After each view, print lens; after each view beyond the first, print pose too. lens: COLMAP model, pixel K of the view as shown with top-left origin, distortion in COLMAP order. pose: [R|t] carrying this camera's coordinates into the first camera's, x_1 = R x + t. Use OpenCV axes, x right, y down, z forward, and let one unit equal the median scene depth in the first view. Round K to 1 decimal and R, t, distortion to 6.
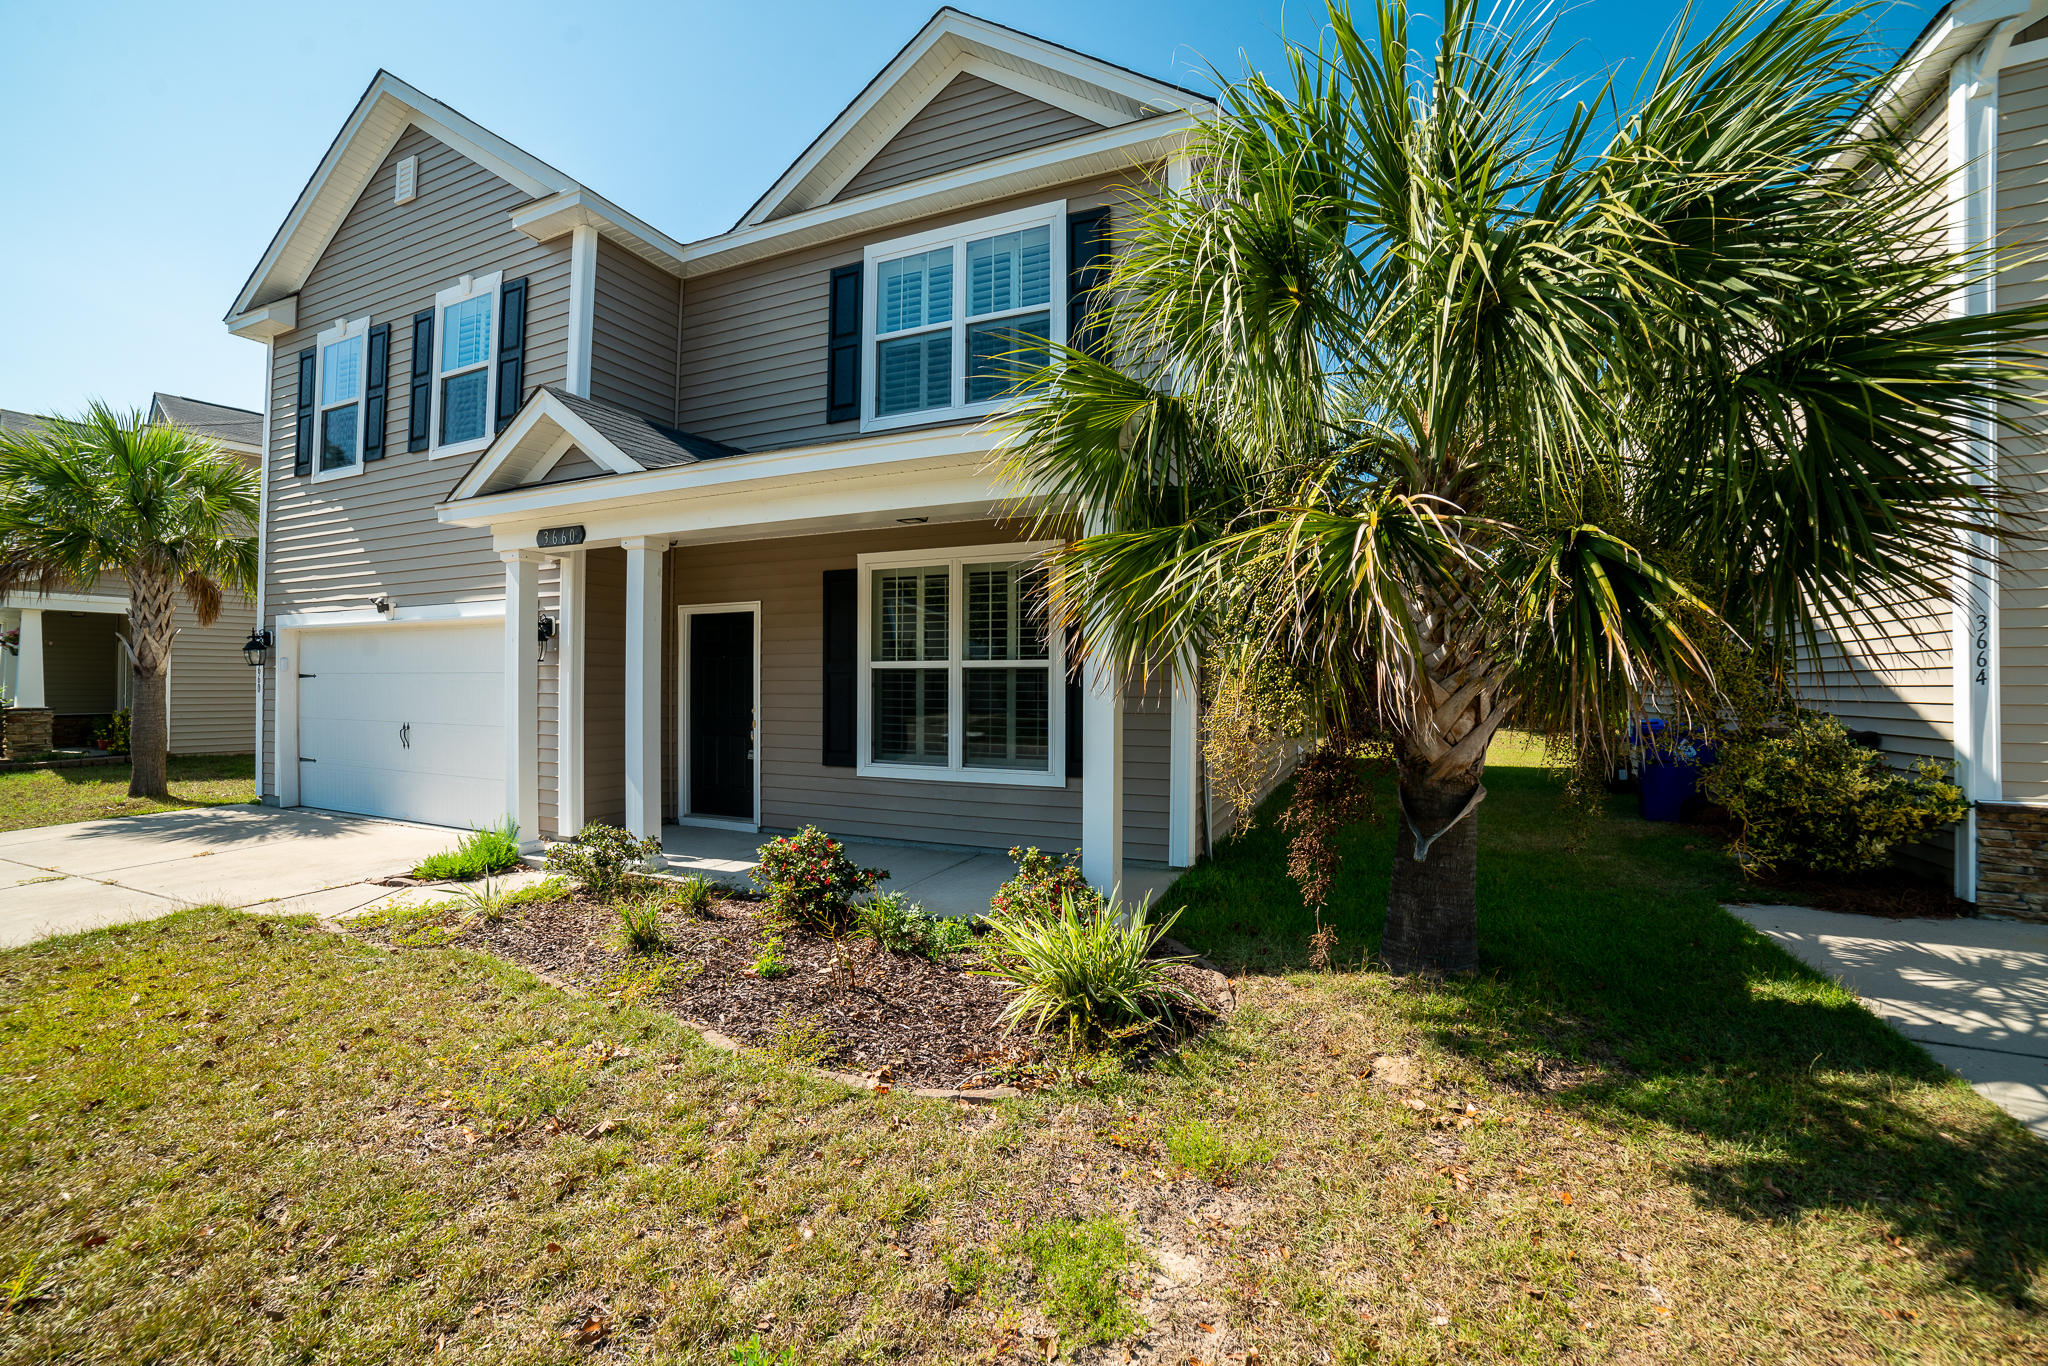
lens RADIAL K [[788.6, 0, 984.4], [0, 788.6, 671.6], [0, 0, 1]] dist [-0.005737, 0.000167]
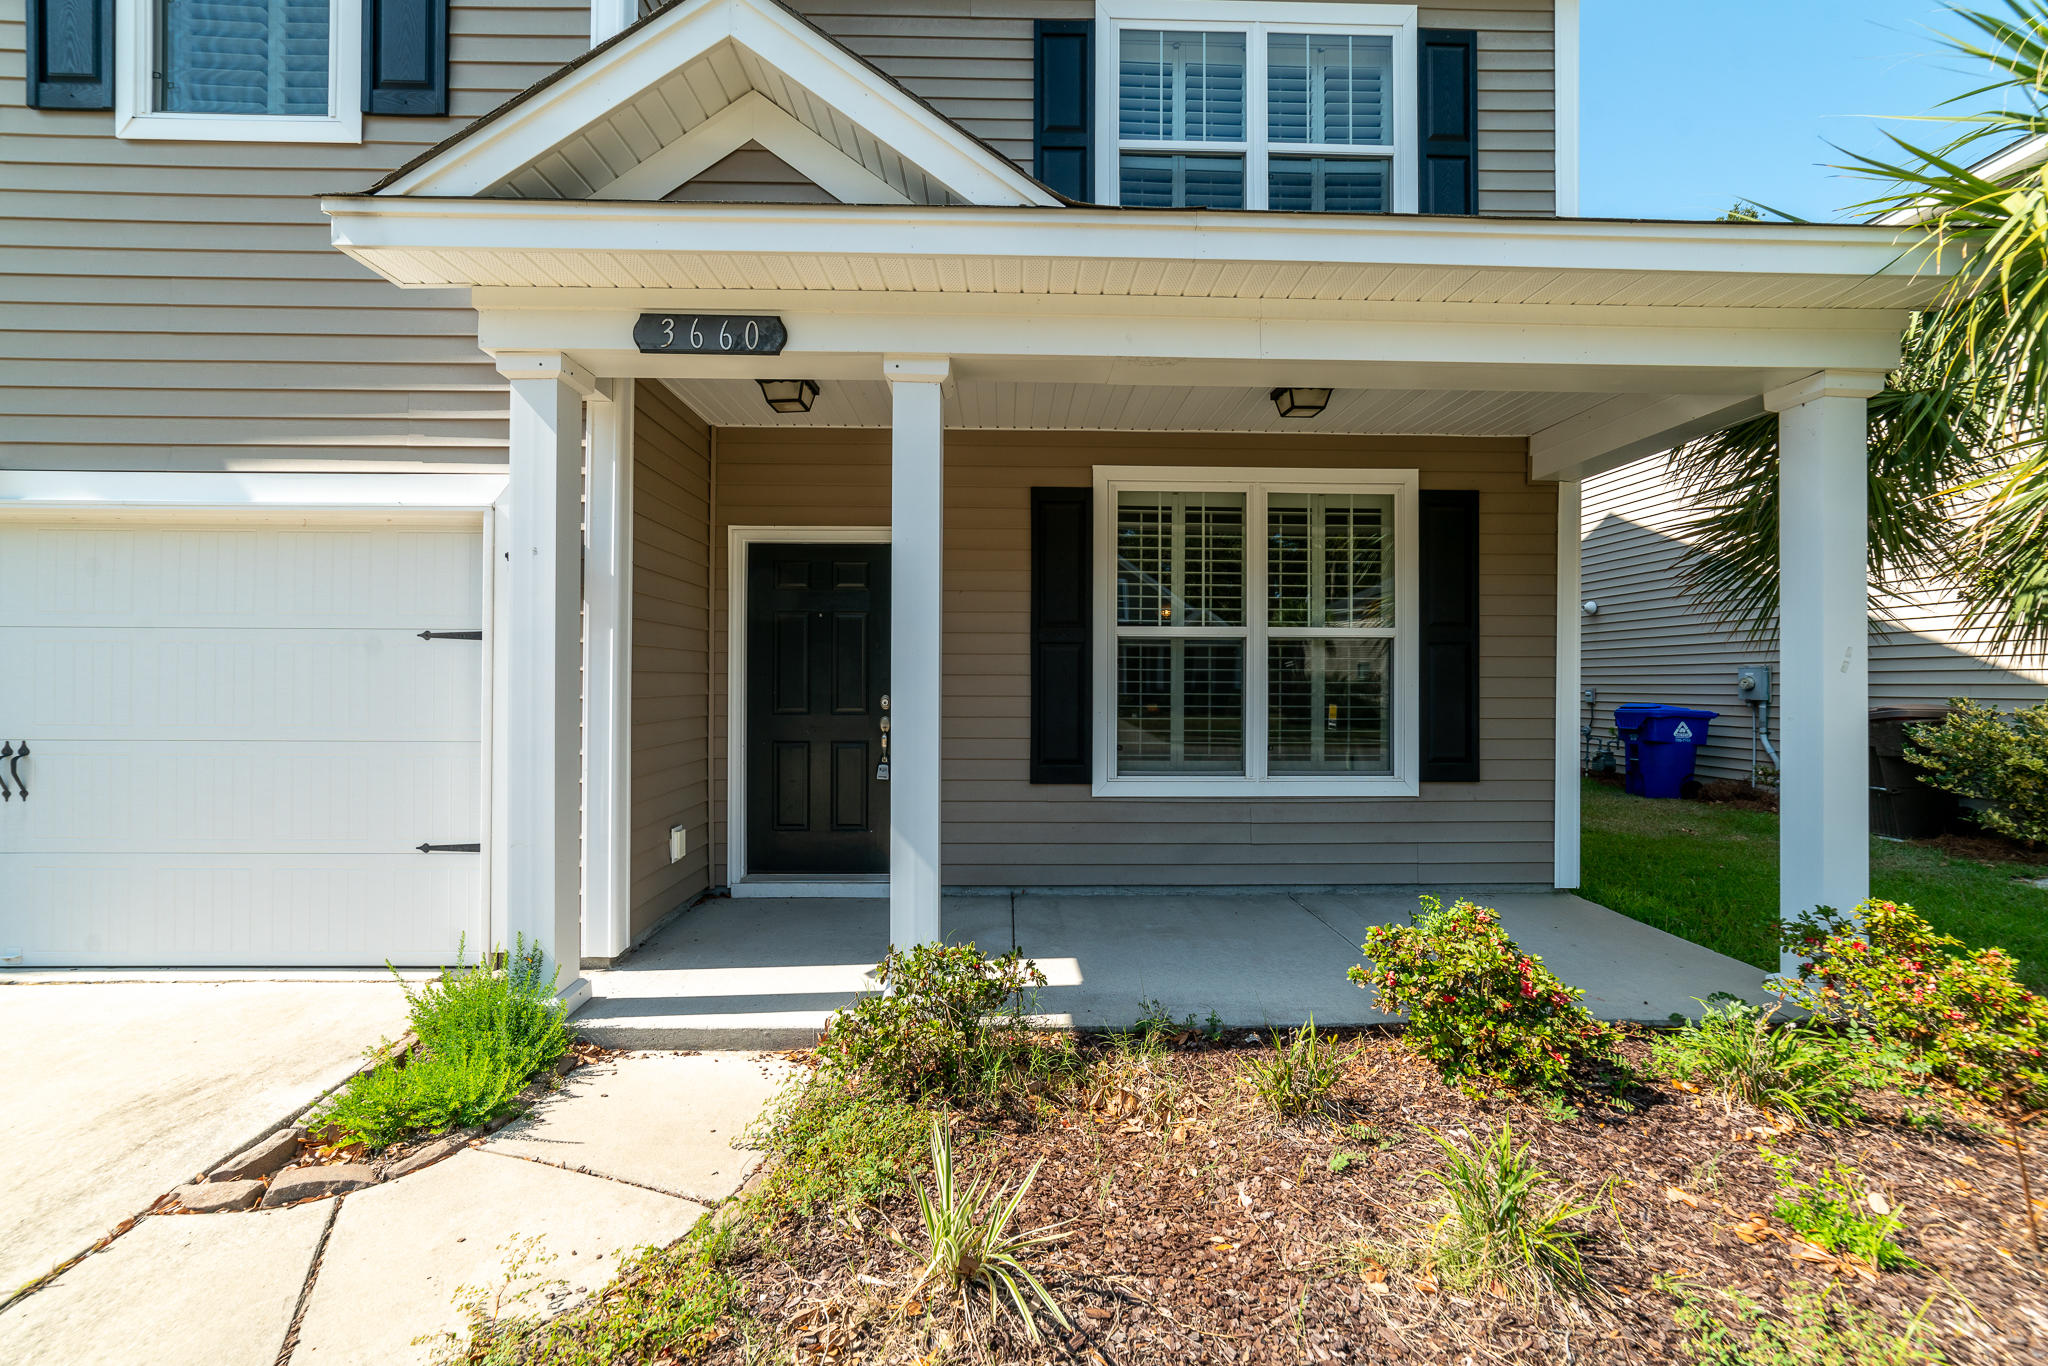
lens RADIAL K [[758.3, 0, 1026.2], [0, 758.3, 673.7], [0, 0, 1]] dist [0.020057, -0.000044]
pose [[0.903964, 0.002512, 0.427601, -0.492556], [-0.006730, 0.999942, 0.008352, 0.022926], [-0.427555, -0.010428, 0.903929, 0.440726]]
